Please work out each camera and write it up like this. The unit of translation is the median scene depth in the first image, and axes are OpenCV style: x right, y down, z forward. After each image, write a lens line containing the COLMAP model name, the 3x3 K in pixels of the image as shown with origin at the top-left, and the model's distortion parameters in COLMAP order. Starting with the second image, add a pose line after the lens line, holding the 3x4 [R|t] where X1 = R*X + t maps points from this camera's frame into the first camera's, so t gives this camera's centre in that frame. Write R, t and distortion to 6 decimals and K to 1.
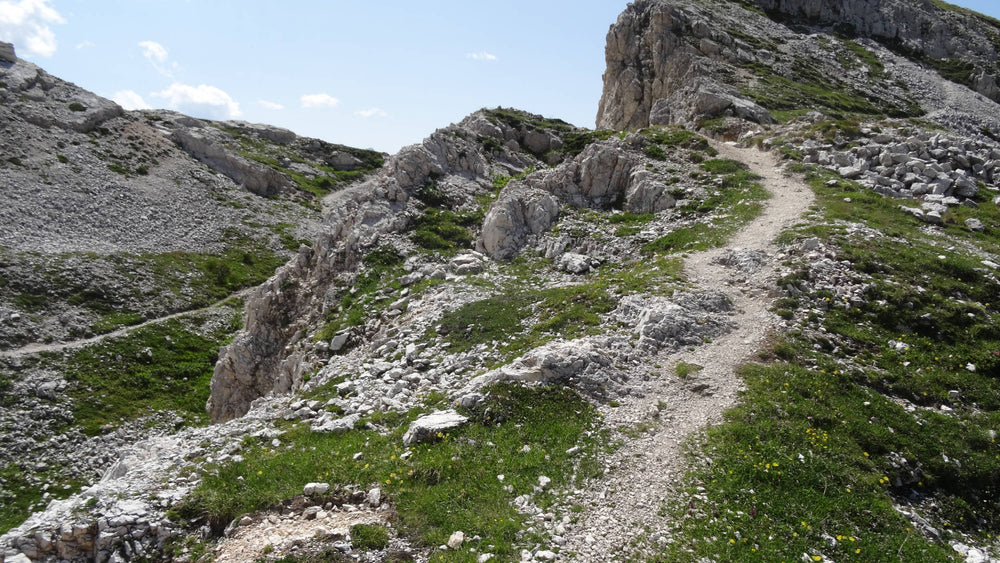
lens RADIAL K [[713.2, 0, 500.0], [0, 713.2, 281.5], [0, 0, 1]] dist [-0.008159, 0.003614]
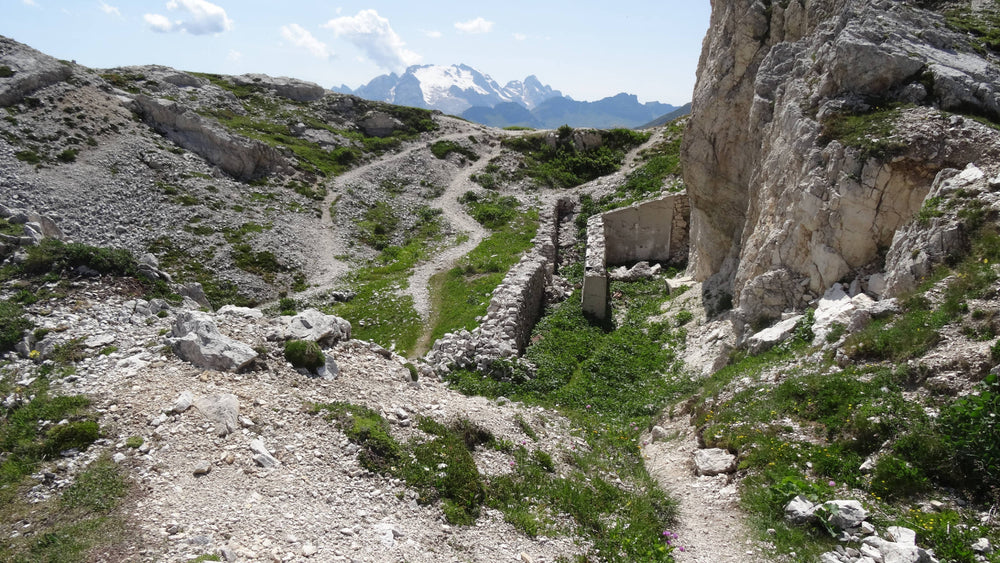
lens RADIAL K [[713.2, 0, 500.0], [0, 713.2, 281.5], [0, 0, 1]] dist [-0.008159, 0.003614]
pose [[0.975198, 0.038951, -0.217878, 0.109871], [-0.017387, 0.994833, 0.100030, -0.099106], [0.220648, -0.093761, 0.970836, 0.326507]]
